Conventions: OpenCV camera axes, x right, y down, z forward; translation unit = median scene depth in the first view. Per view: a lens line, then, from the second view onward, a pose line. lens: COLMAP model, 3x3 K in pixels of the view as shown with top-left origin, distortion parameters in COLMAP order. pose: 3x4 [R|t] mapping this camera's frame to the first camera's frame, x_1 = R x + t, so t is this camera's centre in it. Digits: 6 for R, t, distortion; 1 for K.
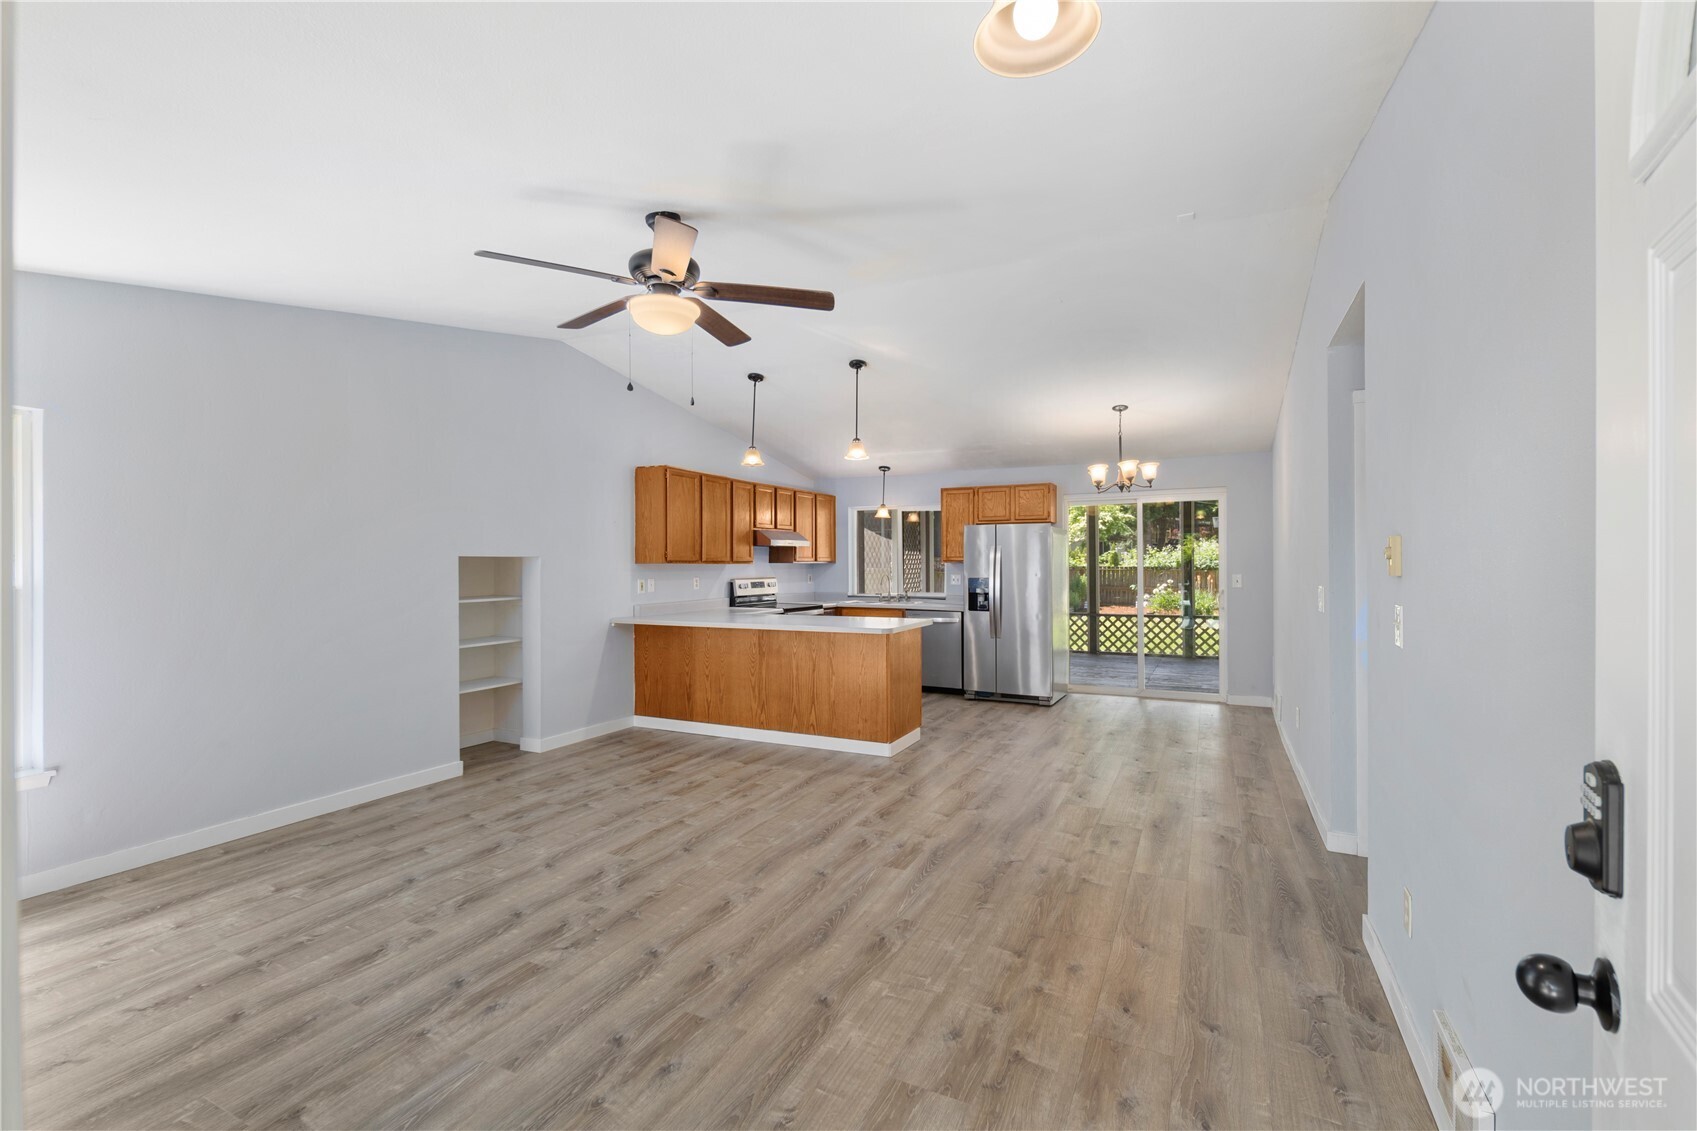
lens RADIAL K [[741.8, 0, 842.5], [0, 741.8, 574.1], [0, 0, 1]] dist [0.006473, -0.003614]
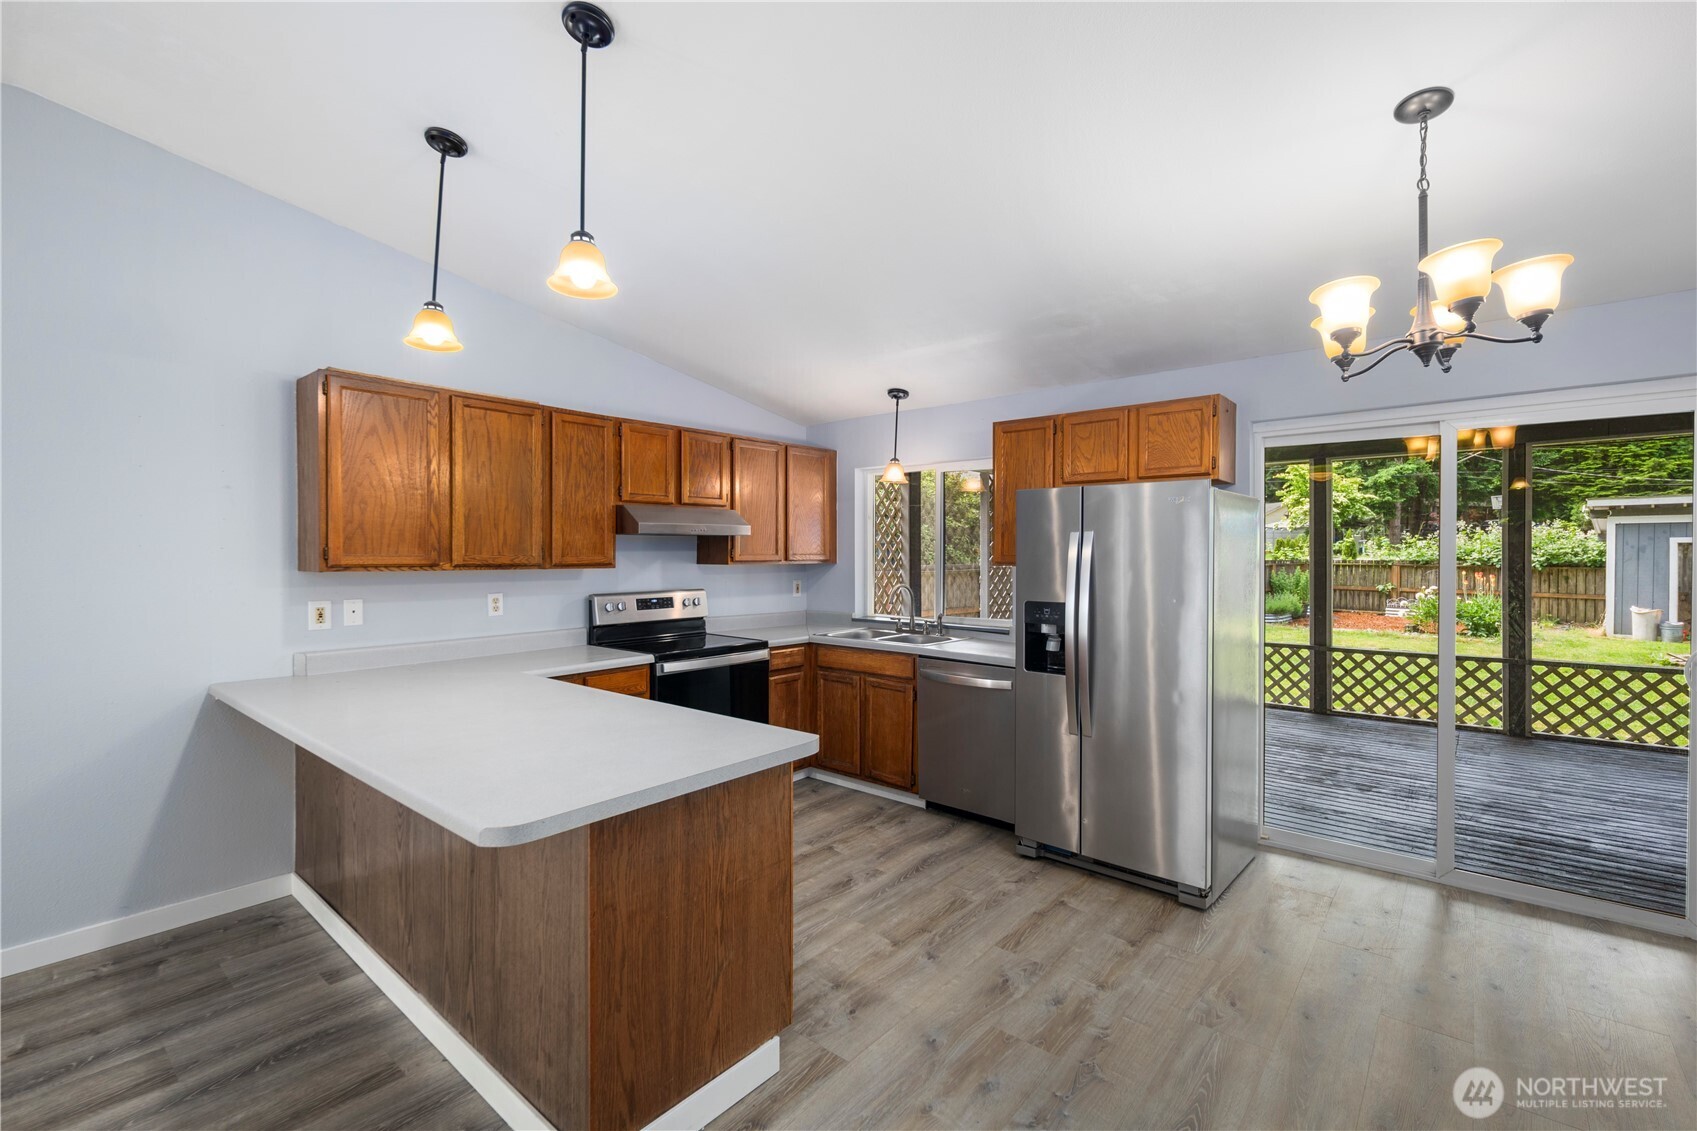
lens RADIAL K [[741.8, 0, 844.0], [0, 741.8, 564.4], [0, 0, 1]] dist [0.006473, -0.003614]
pose [[0.970360, 0.006540, -0.241577, 0.277444], [-0.005958, 0.999977, 0.003140, -0.030558], [0.241592, -0.001608, 0.970377, 0.828463]]
